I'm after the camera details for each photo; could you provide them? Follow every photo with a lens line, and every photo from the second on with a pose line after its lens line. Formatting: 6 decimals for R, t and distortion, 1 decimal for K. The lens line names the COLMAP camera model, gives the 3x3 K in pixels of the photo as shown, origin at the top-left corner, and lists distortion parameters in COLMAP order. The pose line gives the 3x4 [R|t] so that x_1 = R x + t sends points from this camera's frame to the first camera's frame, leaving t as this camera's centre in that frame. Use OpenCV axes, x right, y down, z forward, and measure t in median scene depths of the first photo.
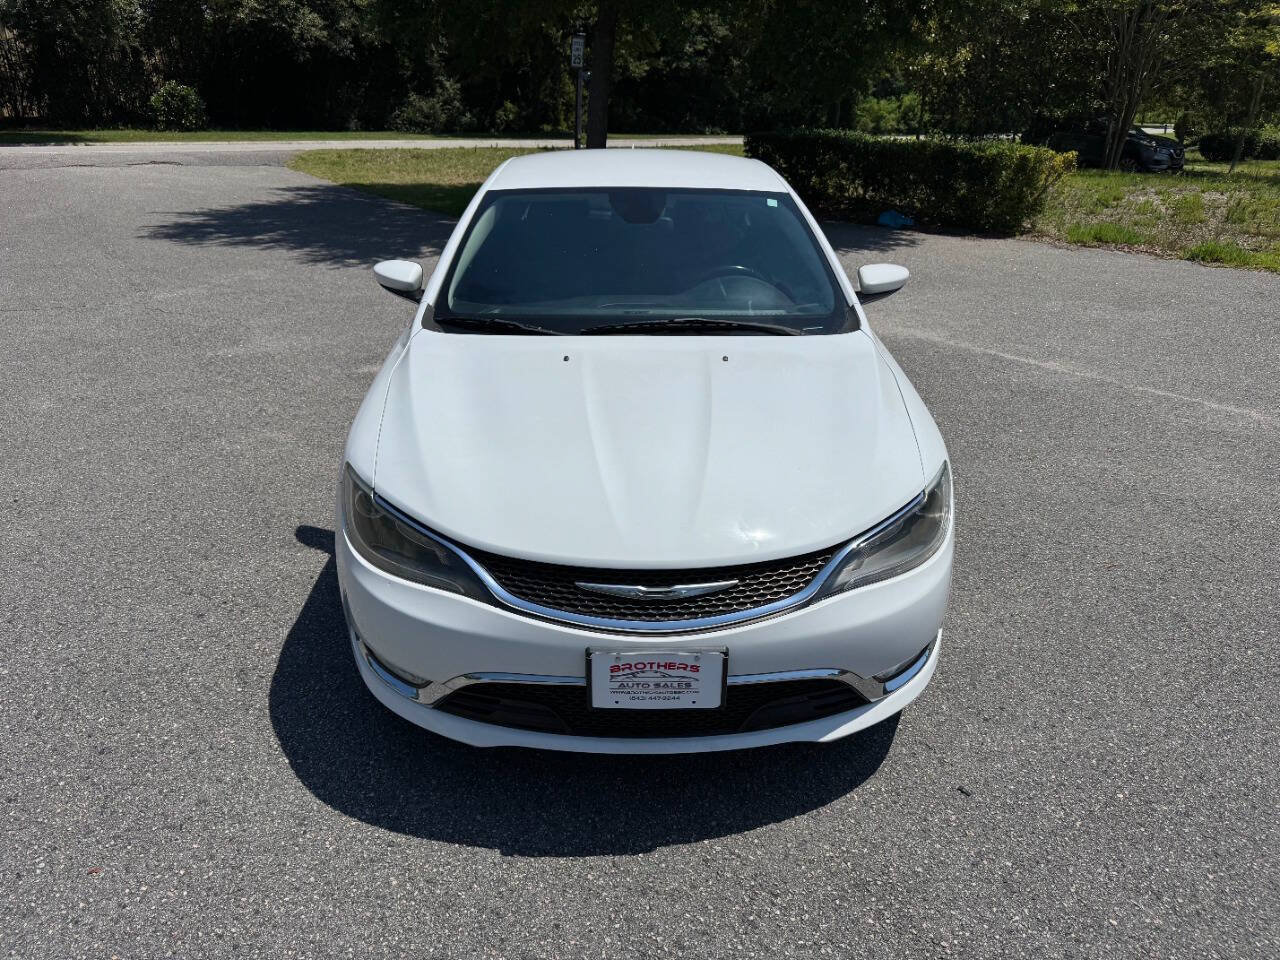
lens RADIAL K [[917.7, 0, 643.3], [0, 917.7, 475.2], [0, 0, 1]] dist [0.020243, -0.022096]
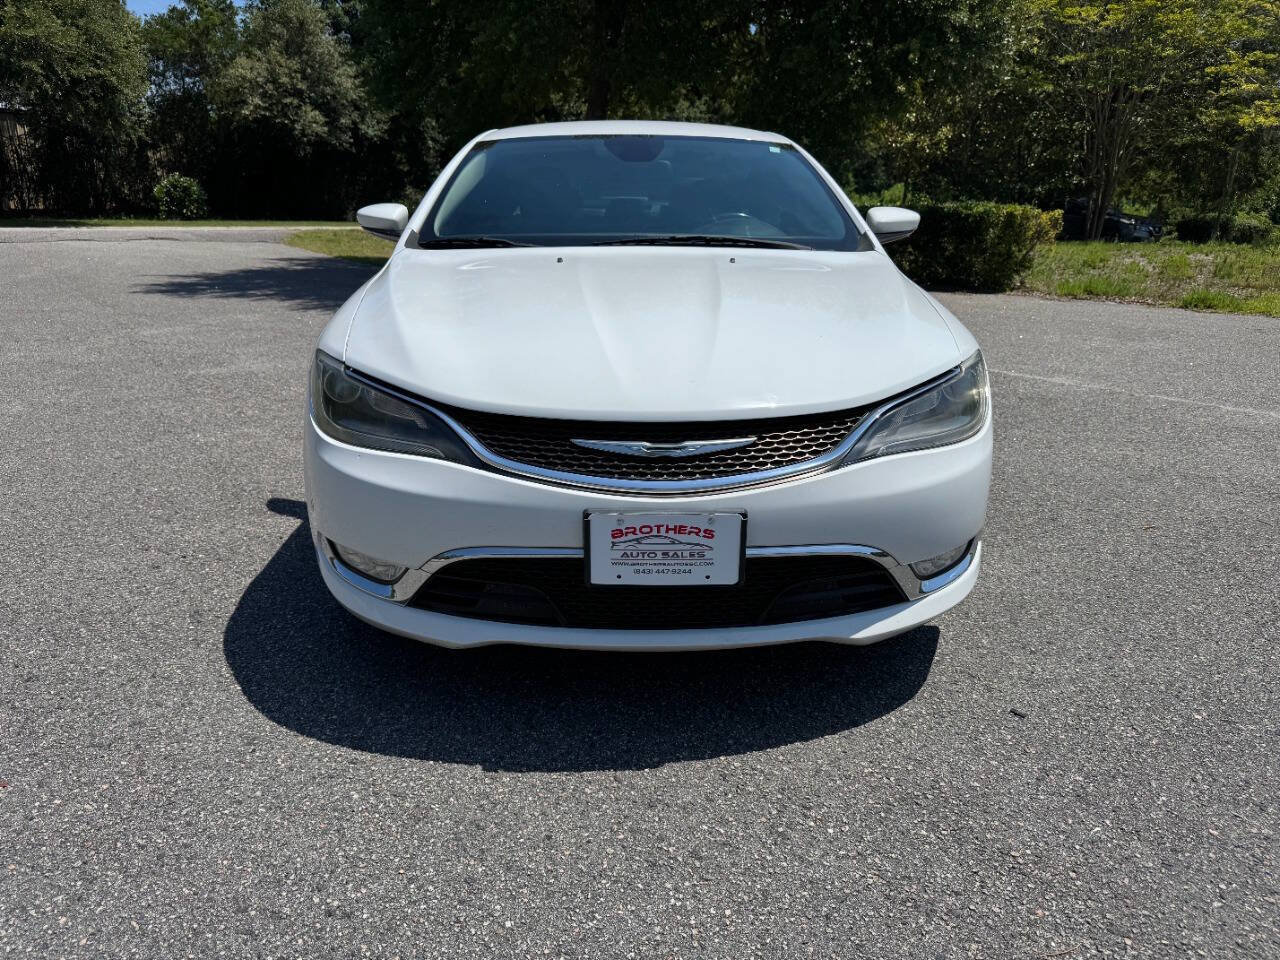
lens RADIAL K [[917.7, 0, 634.5], [0, 917.7, 476.2], [0, 0, 1]] dist [0.020243, -0.022096]
pose [[0.999991, -0.004038, 0.001408, -0.010188], [0.004160, 0.994776, -0.102000, 0.162691], [-0.000989, 0.102005, 0.994783, 0.089506]]
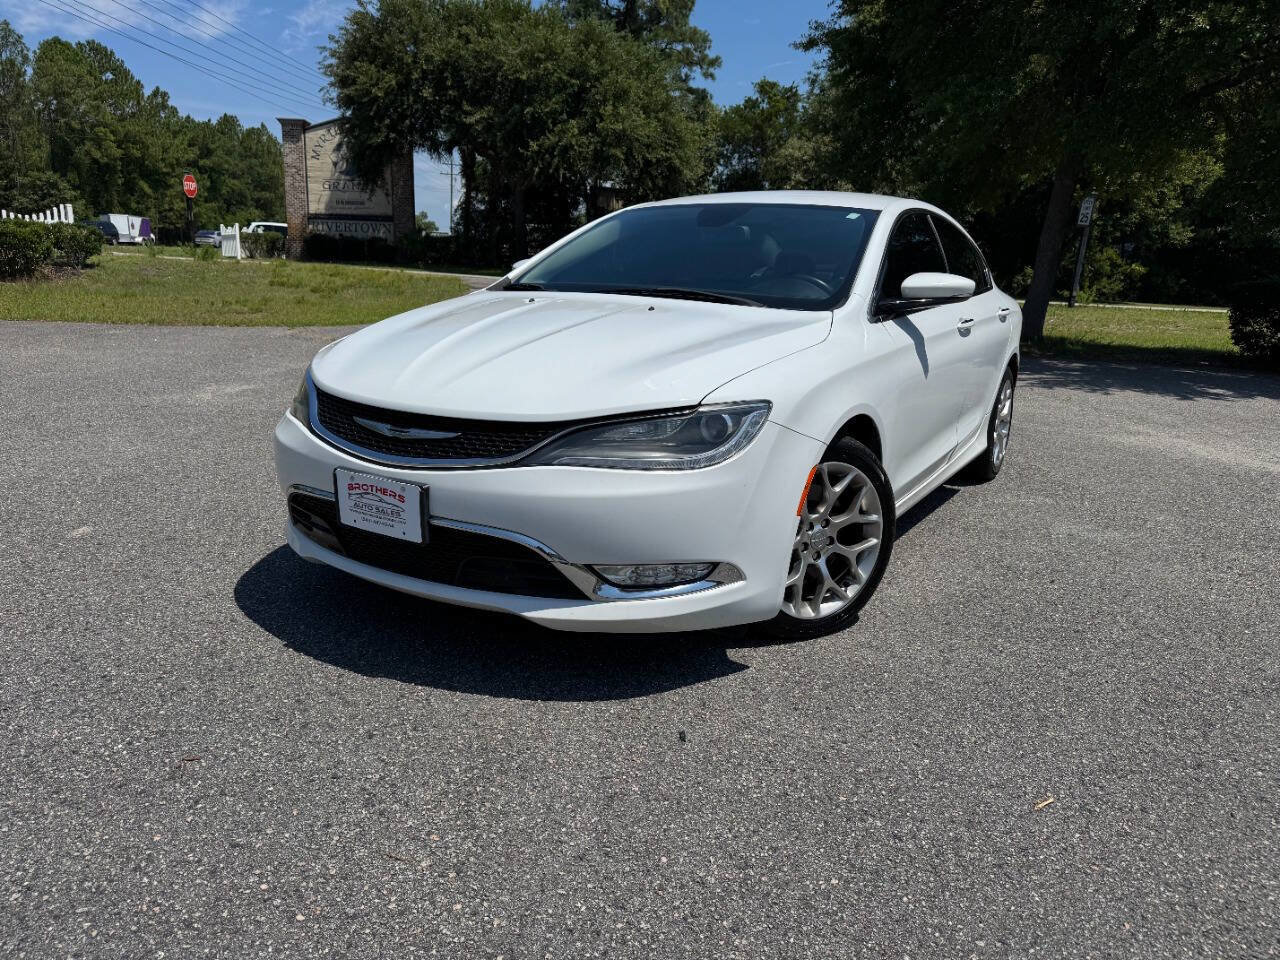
lens RADIAL K [[917.7, 0, 647.2], [0, 917.7, 486.4], [0, 0, 1]] dist [0.020243, -0.022096]
pose [[0.845230, 0.150368, -0.512811, 0.588998], [-0.231740, 0.967811, -0.098176, 0.157575], [0.481542, 0.201820, 0.852869, 0.121127]]
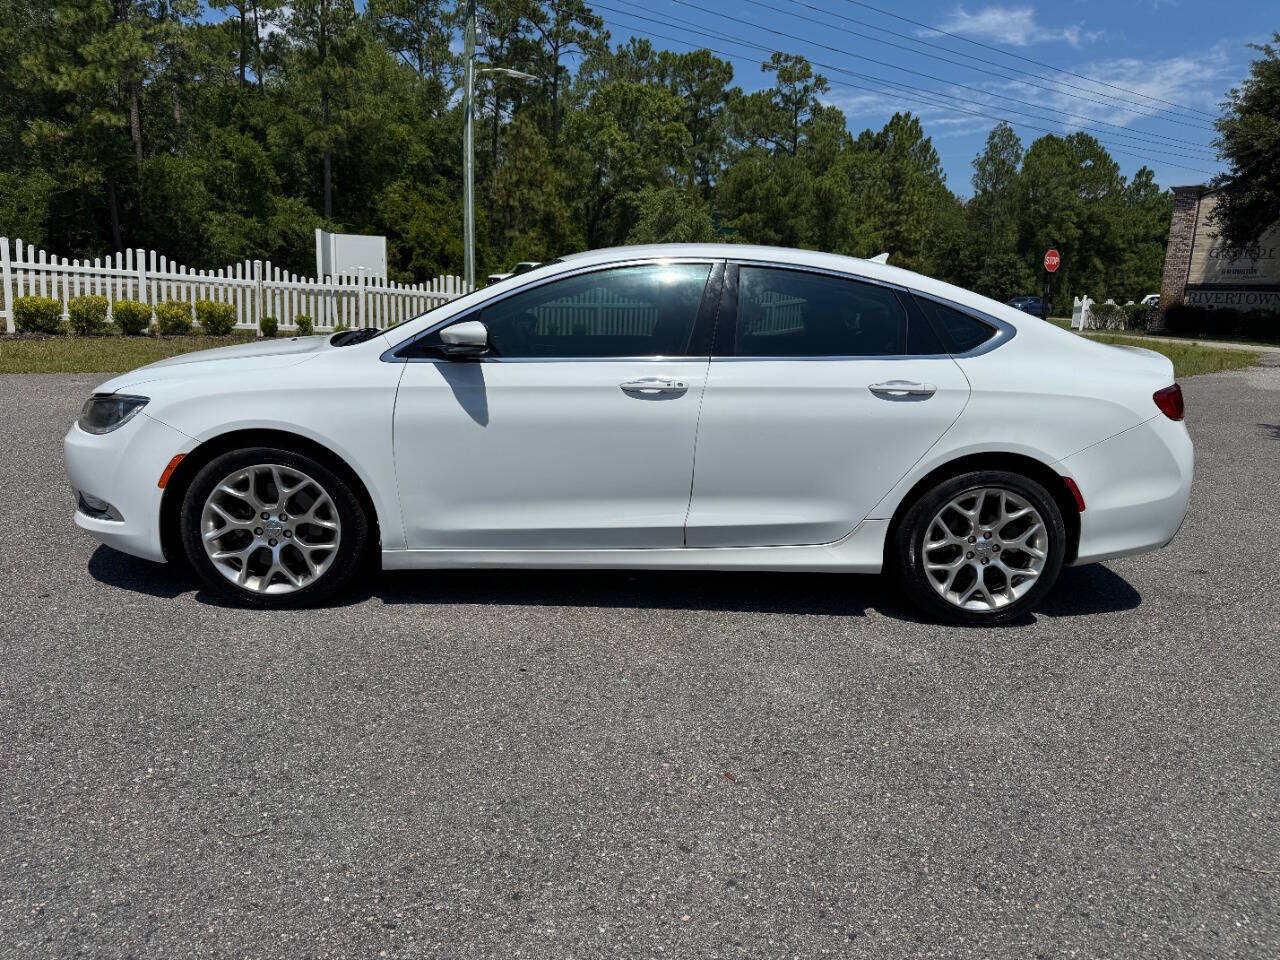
lens RADIAL K [[917.7, 0, 638.7], [0, 917.7, 483.6], [0, 0, 1]] dist [0.020243, -0.022096]
pose [[0.026306, 0.195781, -0.980295, 1.352720], [-0.420382, 0.891876, 0.166841, -0.338014], [0.906966, 0.407709, 0.105764, 1.250015]]
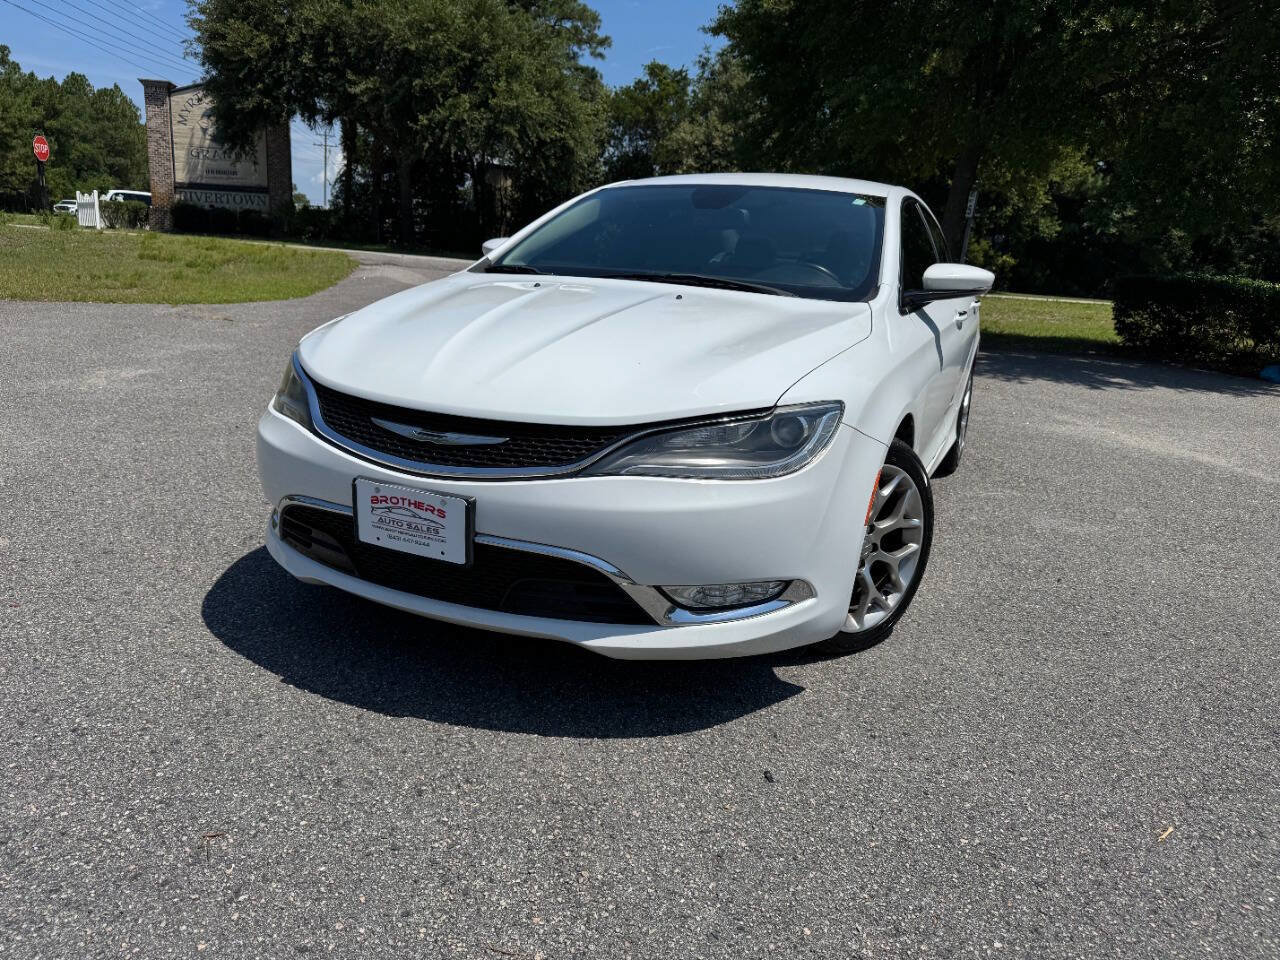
lens RADIAL K [[917.7, 0, 640.4], [0, 917.7, 477.5], [0, 0, 1]] dist [0.020243, -0.022096]
pose [[0.901788, 0.148969, -0.405694, 0.424761], [-0.212383, 0.970301, -0.115799, 0.160541], [0.376394, 0.190589, 0.906644, 0.123501]]
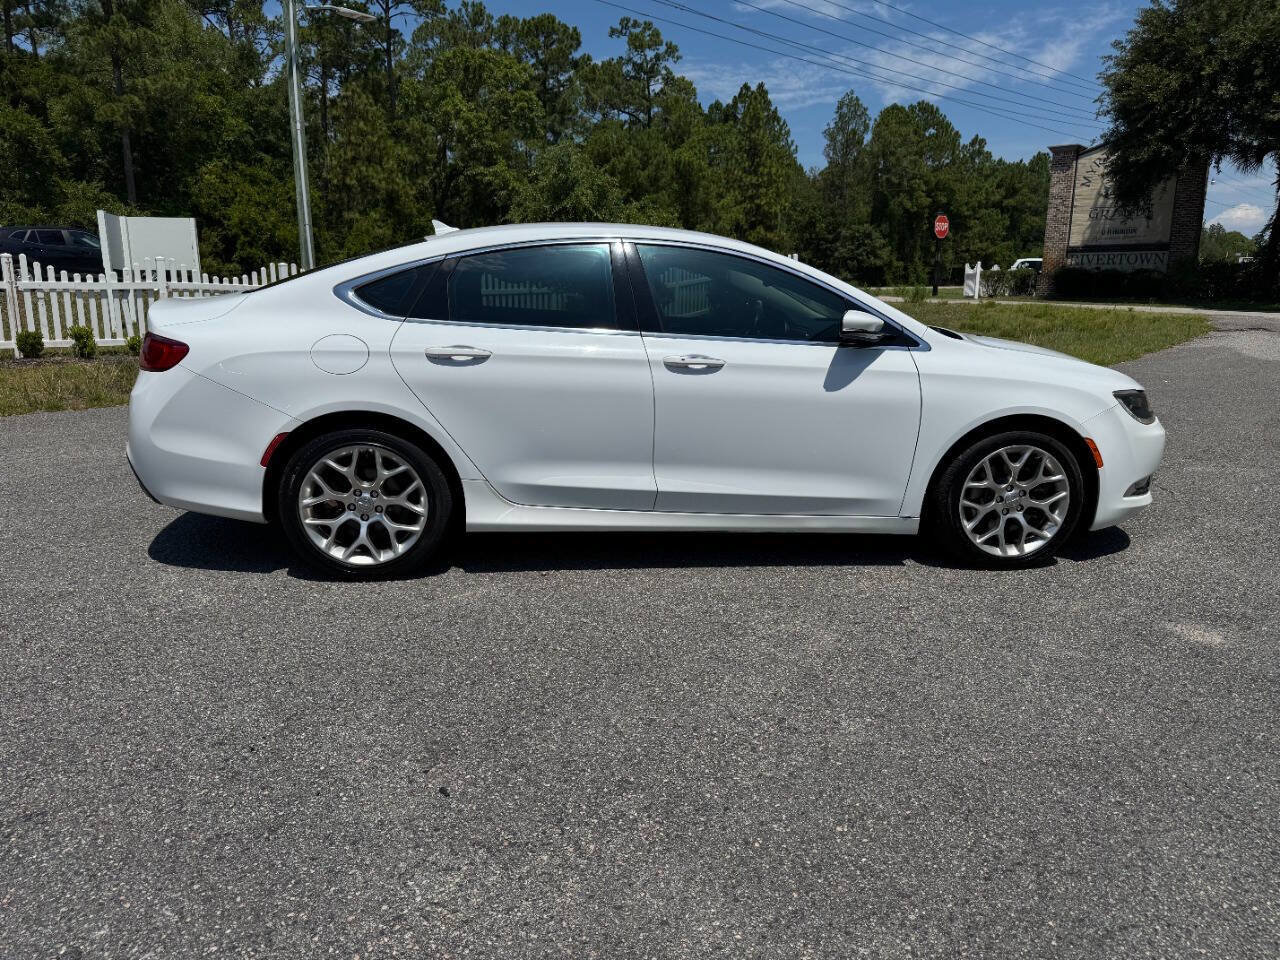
lens RADIAL K [[917.7, 0, 643.2], [0, 917.7, 481.3], [0, 0, 1]] dist [0.020243, -0.022096]
pose [[0.190330, 0.204713, -0.960139, 0.298092], [-0.377391, 0.918122, 0.120943, -0.277676], [0.906284, 0.339329, 0.252004, 1.075358]]
